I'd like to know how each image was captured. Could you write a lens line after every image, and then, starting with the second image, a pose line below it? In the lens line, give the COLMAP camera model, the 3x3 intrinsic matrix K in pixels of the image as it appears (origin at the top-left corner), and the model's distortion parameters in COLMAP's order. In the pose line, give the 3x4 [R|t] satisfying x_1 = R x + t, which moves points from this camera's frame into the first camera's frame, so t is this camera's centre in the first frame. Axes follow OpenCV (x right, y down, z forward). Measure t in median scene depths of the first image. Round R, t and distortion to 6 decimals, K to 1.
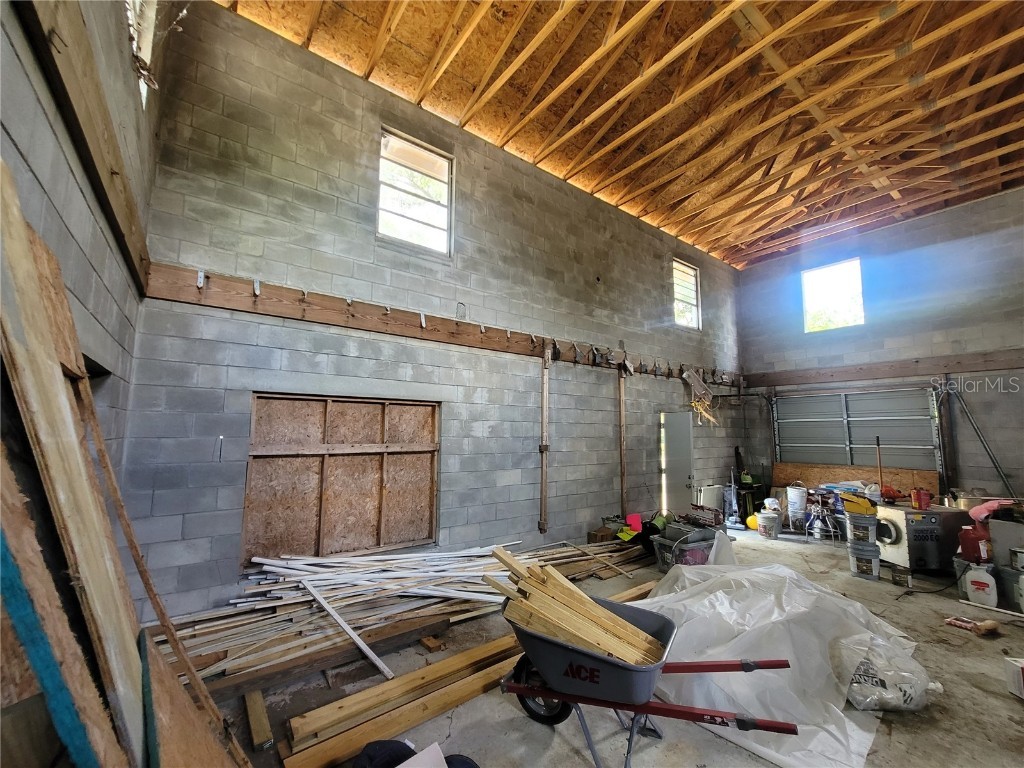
lens RADIAL K [[419.4, 0, 507.7], [0, 419.4, 382.6], [0, 0, 1]] dist [0.000080, 0.000592]
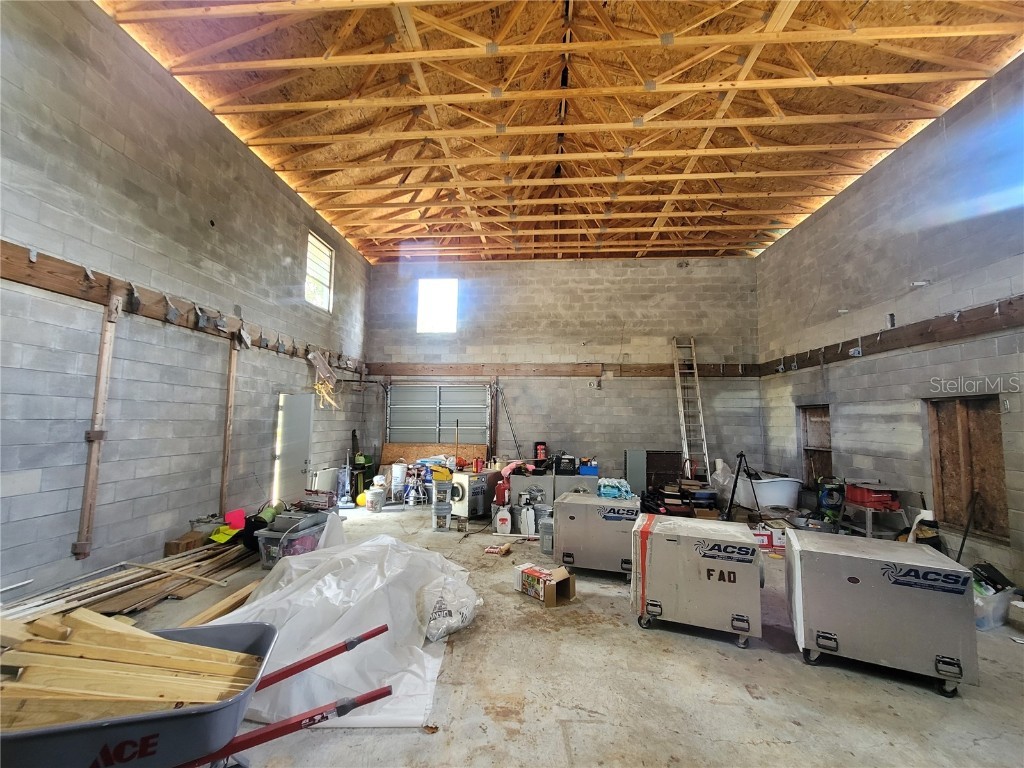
lens RADIAL K [[419.4, 0, 507.1], [0, 419.4, 385.6], [0, 0, 1]] dist [0.000080, 0.000592]
pose [[0.661215, 0.062117, 0.747621, 0.012050], [-0.093359, 0.995633, -0.000154, 0.010322], [-0.744365, -0.069695, 0.664126, 0.037987]]
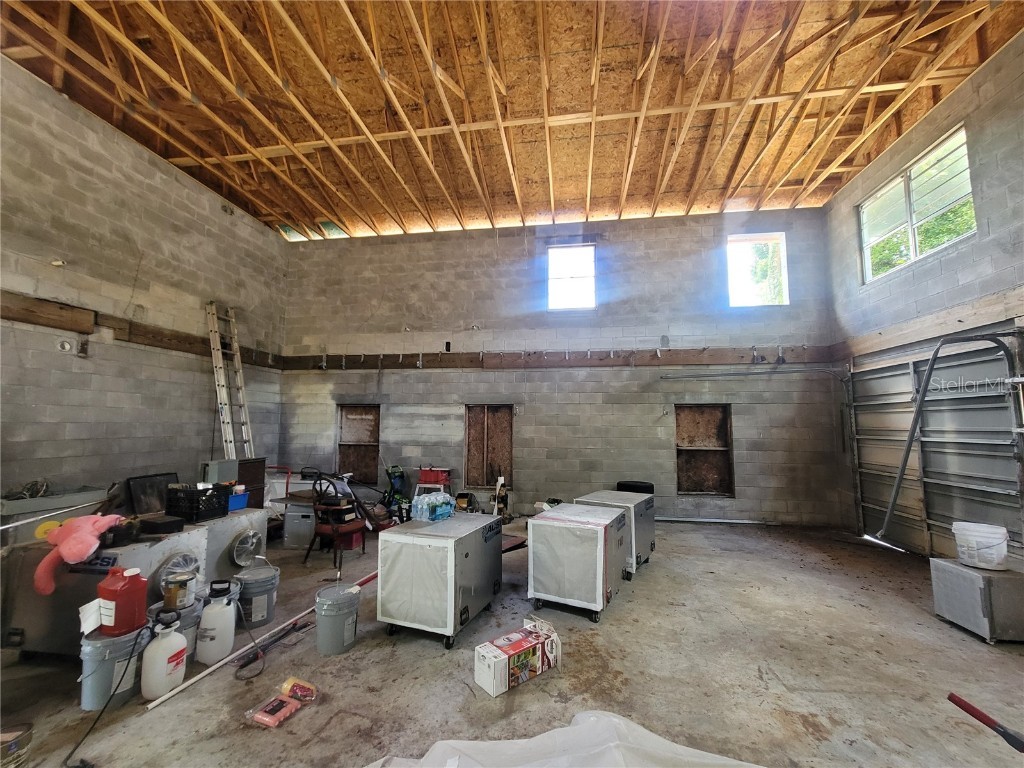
lens RADIAL K [[419.4, 0, 507.3], [0, 419.4, 385.4], [0, 0, 1]] dist [0.000080, 0.000592]
pose [[-0.699115, 0.051274, 0.713168, 0.218304], [-0.096082, 0.981642, -0.164765, 0.098231], [-0.708524, -0.183713, -0.681354, 0.749799]]
